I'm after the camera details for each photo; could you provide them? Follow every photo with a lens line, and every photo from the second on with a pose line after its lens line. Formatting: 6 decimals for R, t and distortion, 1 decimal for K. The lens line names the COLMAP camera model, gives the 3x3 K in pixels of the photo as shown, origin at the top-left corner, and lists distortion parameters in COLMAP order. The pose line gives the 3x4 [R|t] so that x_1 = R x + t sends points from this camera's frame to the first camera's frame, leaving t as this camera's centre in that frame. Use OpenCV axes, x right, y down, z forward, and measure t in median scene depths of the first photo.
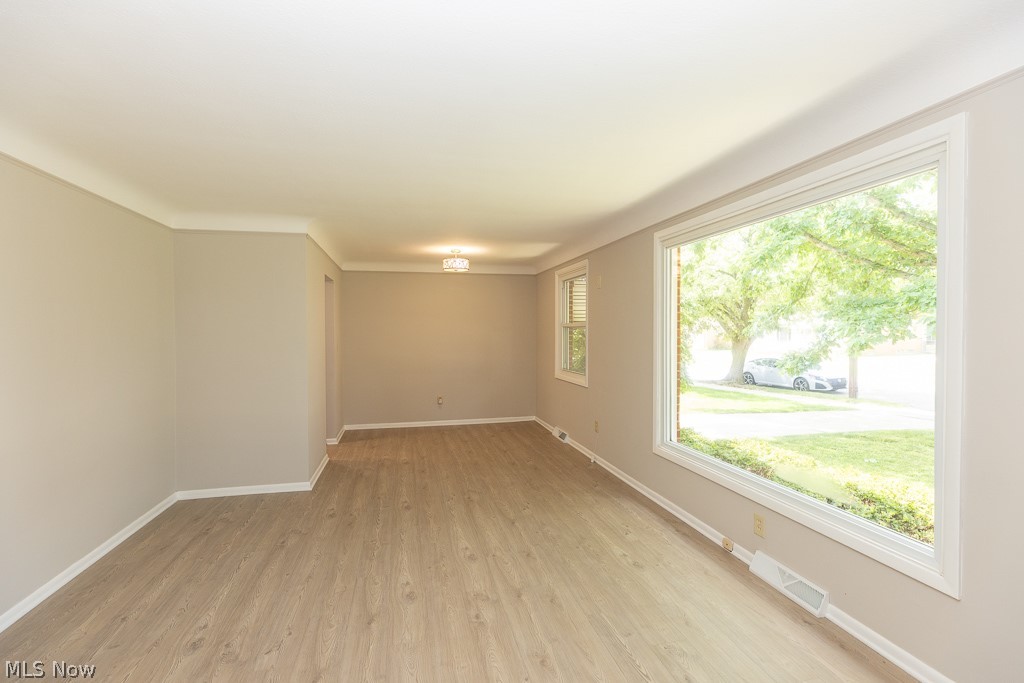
lens RADIAL K [[457.7, 0, 501.8], [0, 457.7, 340.2], [0, 0, 1]] dist [0.006185, 0.000195]
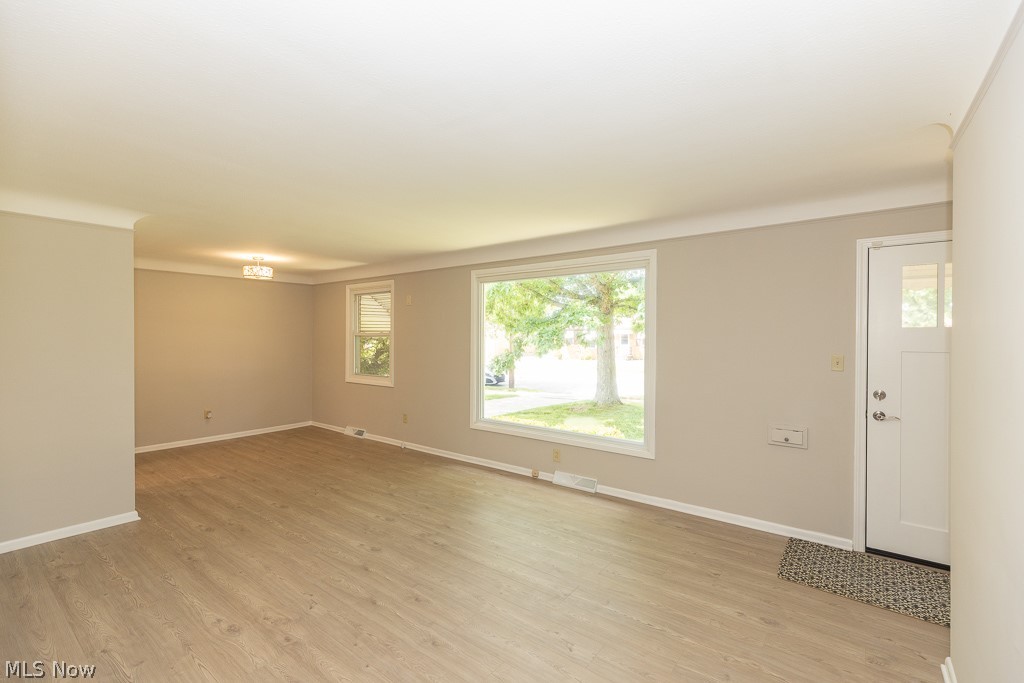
lens RADIAL K [[457.7, 0, 494.2], [0, 457.7, 339.1], [0, 0, 1]] dist [0.006185, 0.000195]
pose [[0.785218, 0.003523, 0.619209, -0.429649], [0.006271, 0.999887, -0.013640, -0.004669], [-0.619188, 0.014594, 0.785107, -0.126198]]
